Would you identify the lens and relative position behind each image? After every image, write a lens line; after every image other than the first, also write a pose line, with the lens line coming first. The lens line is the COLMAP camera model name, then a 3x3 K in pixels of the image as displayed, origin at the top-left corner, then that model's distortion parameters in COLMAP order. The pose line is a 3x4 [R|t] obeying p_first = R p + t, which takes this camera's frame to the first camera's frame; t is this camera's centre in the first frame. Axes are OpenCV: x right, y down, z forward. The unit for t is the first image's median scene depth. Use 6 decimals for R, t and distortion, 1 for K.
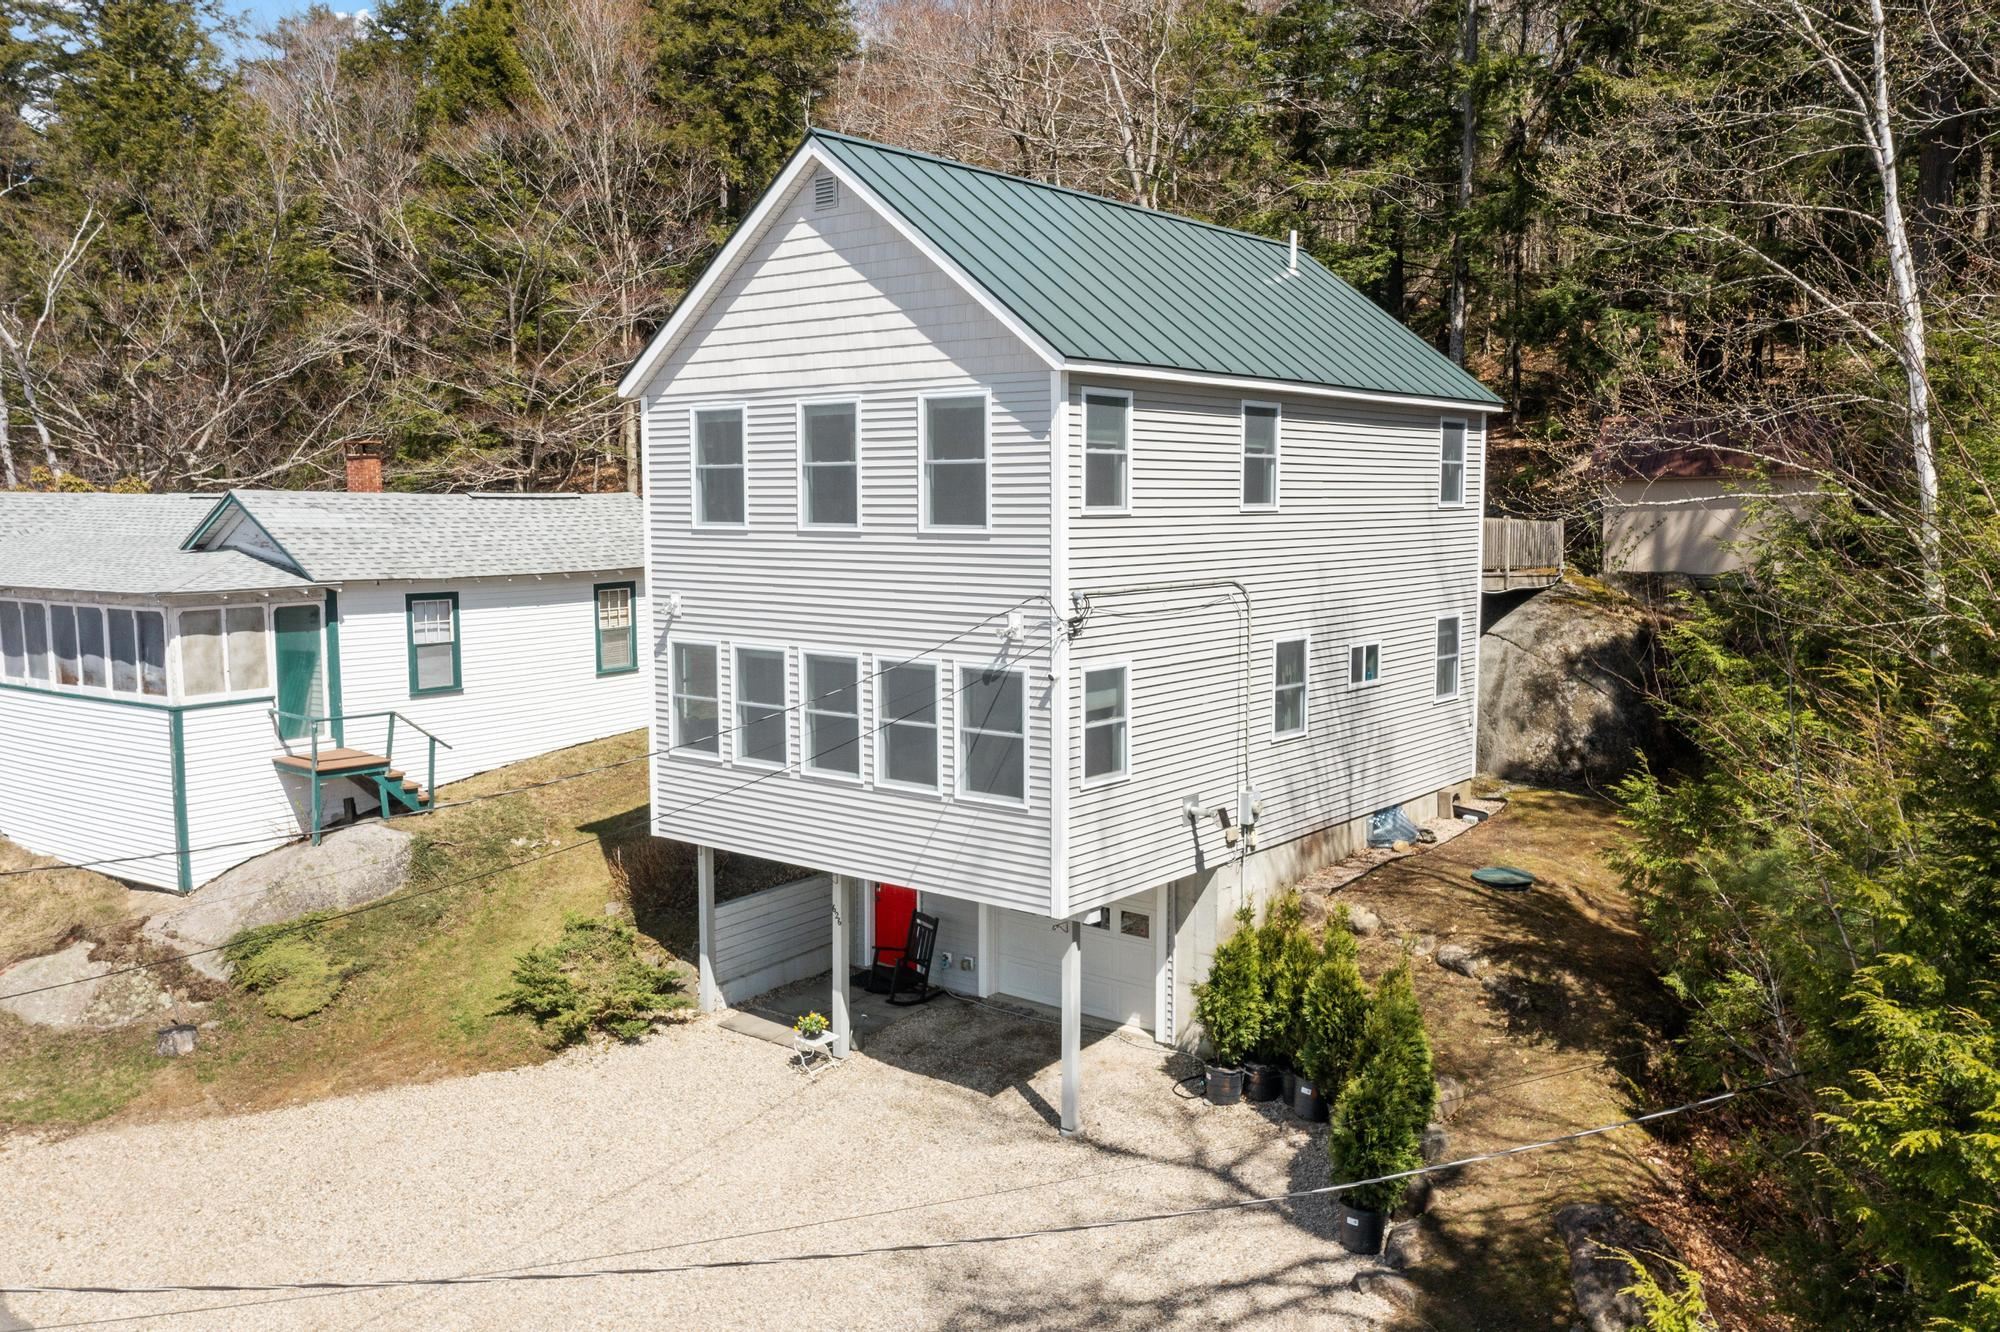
lens RADIAL K [[1601.7, 0, 1000.0], [0, 1601.7, 666.0], [0, 0, 1]] dist [-0.000425, 0.007228]
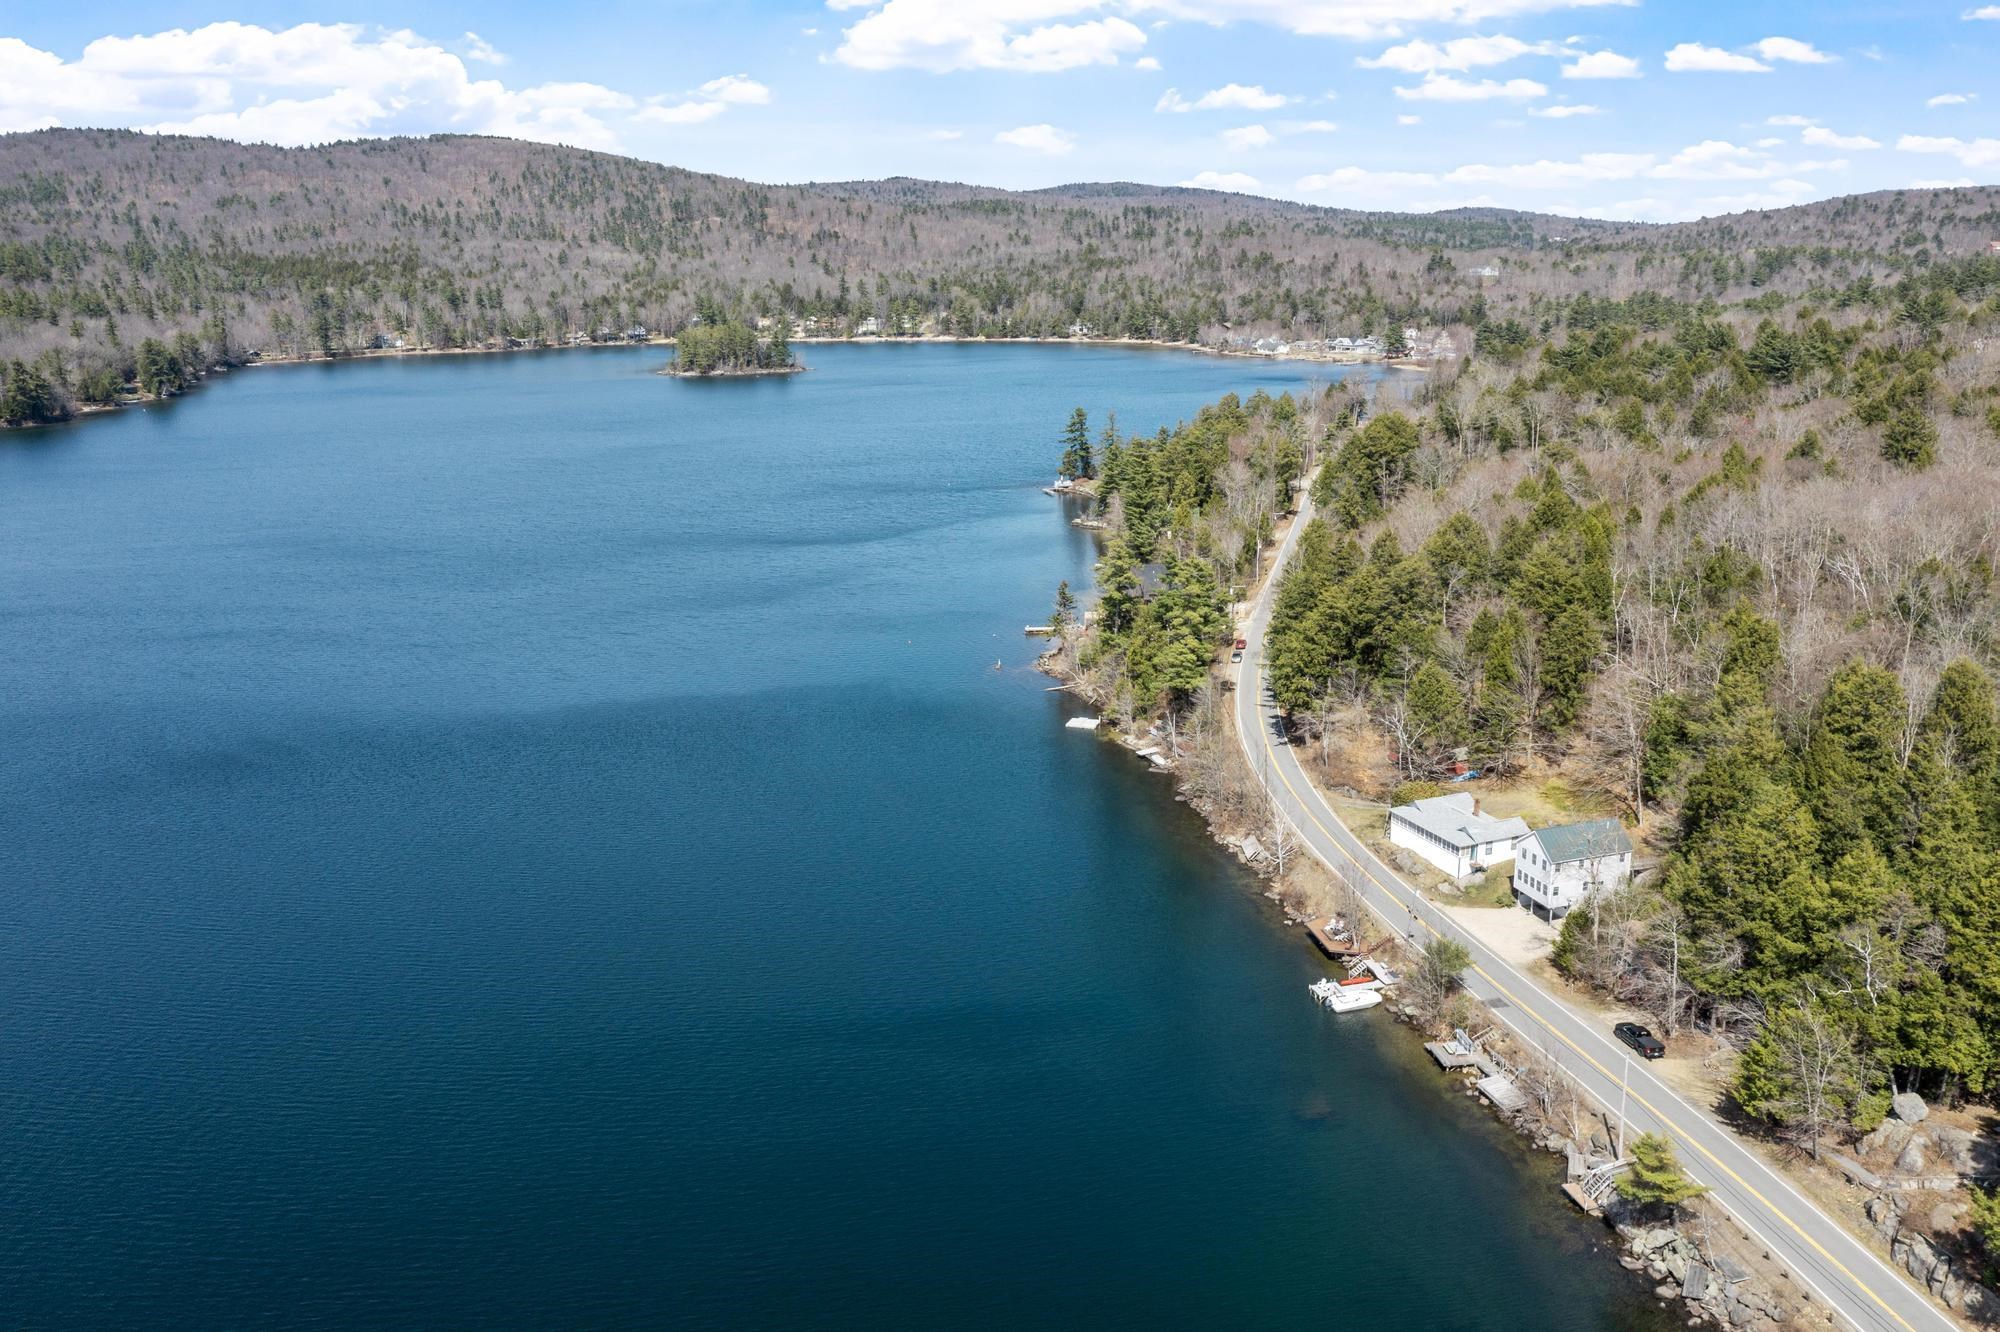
lens RADIAL K [[1601.7, 0, 1000.0], [0, 1601.7, 666.0], [0, 0, 1]] dist [-0.000425, 0.007228]
pose [[0.841943, 0.131650, -0.523259, 2.039783], [-0.043711, 0.983232, 0.177045, -2.770660], [0.537793, -0.126190, 0.833580, -8.489436]]
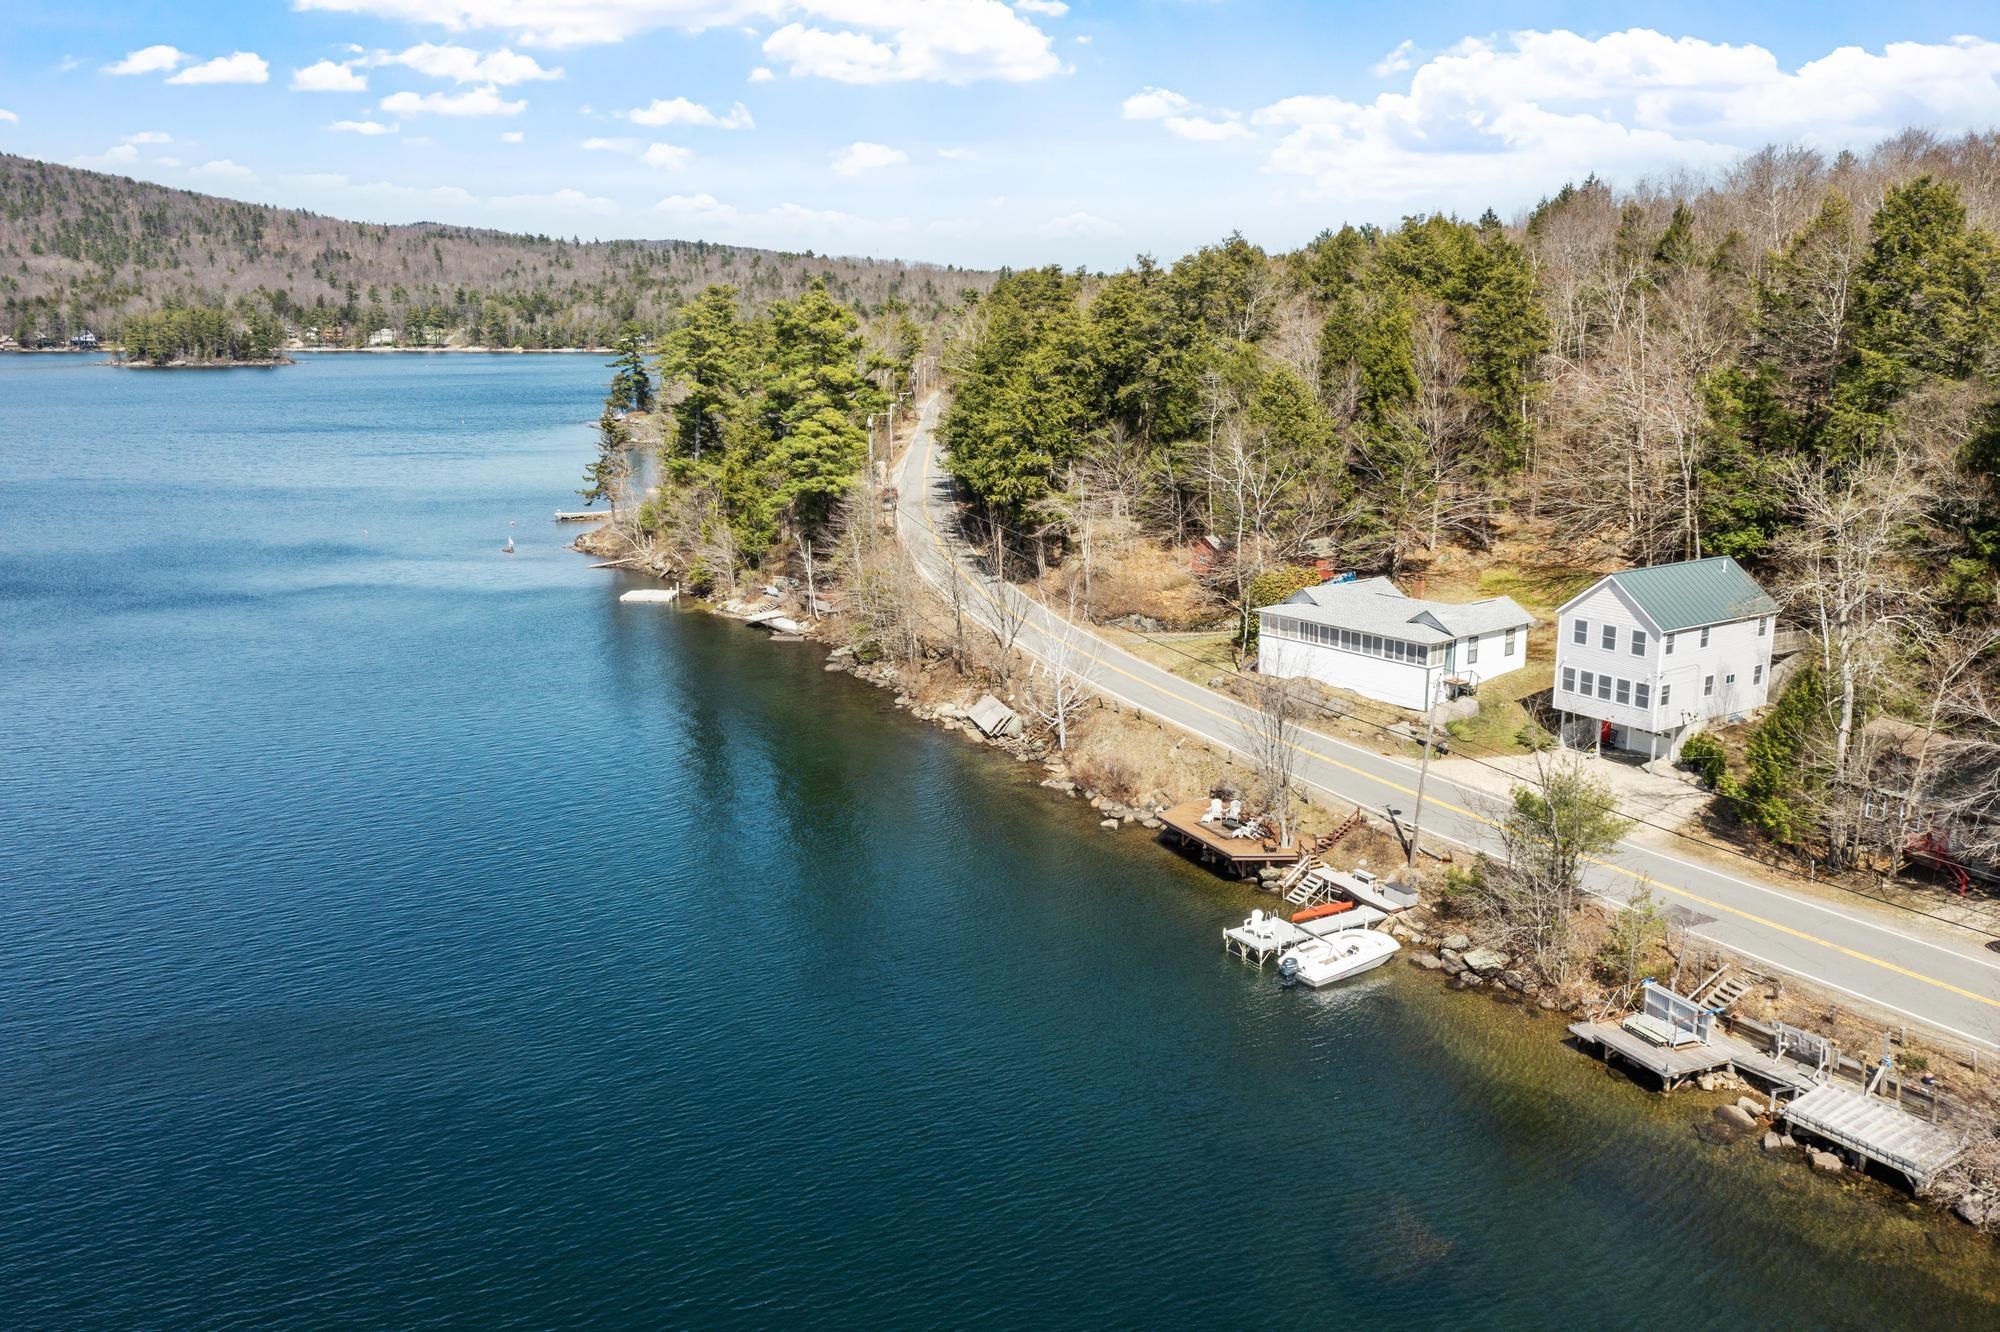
lens RADIAL K [[1601.7, 0, 1000.0], [0, 1601.7, 666.0], [0, 0, 1]] dist [-0.000425, 0.007228]
pose [[0.955370, 0.064971, -0.288178, -0.435455], [-0.030963, 0.992165, 0.121038, -0.534882], [0.293784, -0.106713, 0.949896, -3.923726]]
